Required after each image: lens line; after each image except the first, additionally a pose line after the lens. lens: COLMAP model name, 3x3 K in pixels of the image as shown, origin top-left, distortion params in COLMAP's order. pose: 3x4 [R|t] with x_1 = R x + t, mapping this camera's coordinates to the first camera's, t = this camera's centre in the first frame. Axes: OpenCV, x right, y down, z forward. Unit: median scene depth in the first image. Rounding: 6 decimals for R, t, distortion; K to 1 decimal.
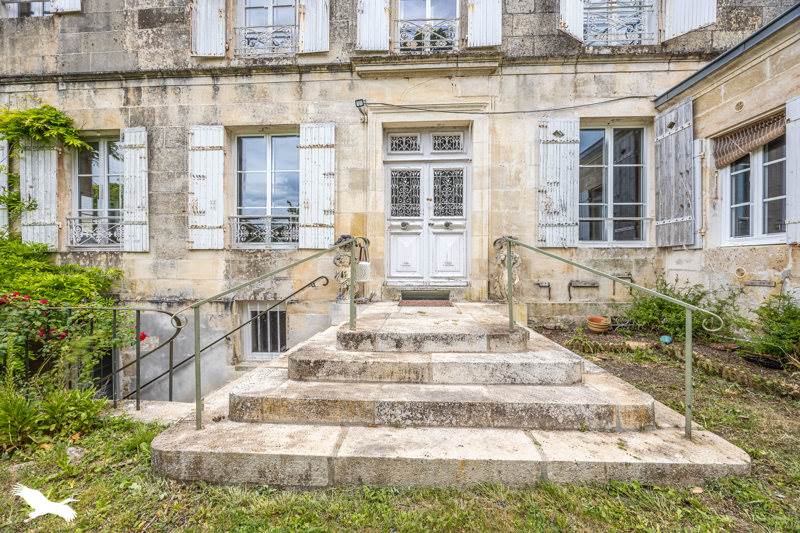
lens RADIAL K [[310.1, 0, 402.6], [0, 310.1, 267.2], [0, 0, 1]] dist [0.001894, 0.000057]
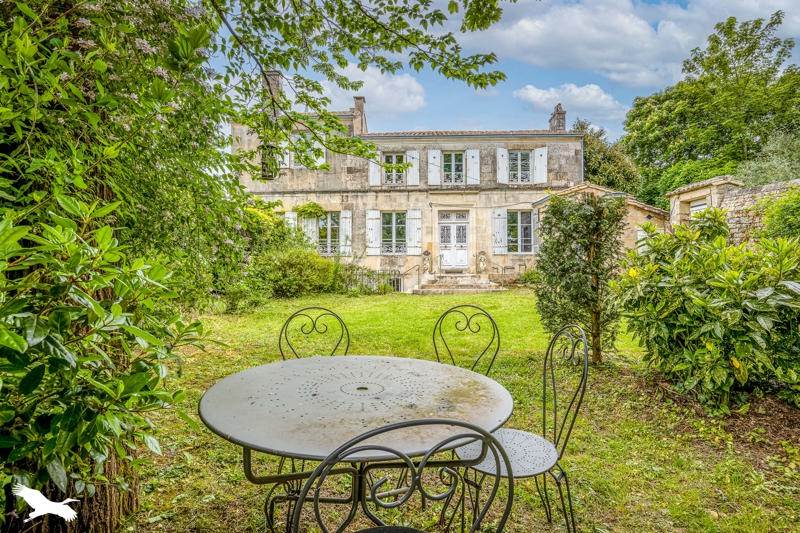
lens RADIAL K [[410.8, 0, 397.0], [0, 410.8, 264.0], [0, 0, 1]] dist [-0.001617, 0.000005]
pose [[0.999919, -0.003481, 0.012261, -0.472673], [0.003438, 0.999988, 0.003489, 0.007032], [-0.012273, -0.003447, 0.999919, -2.659089]]
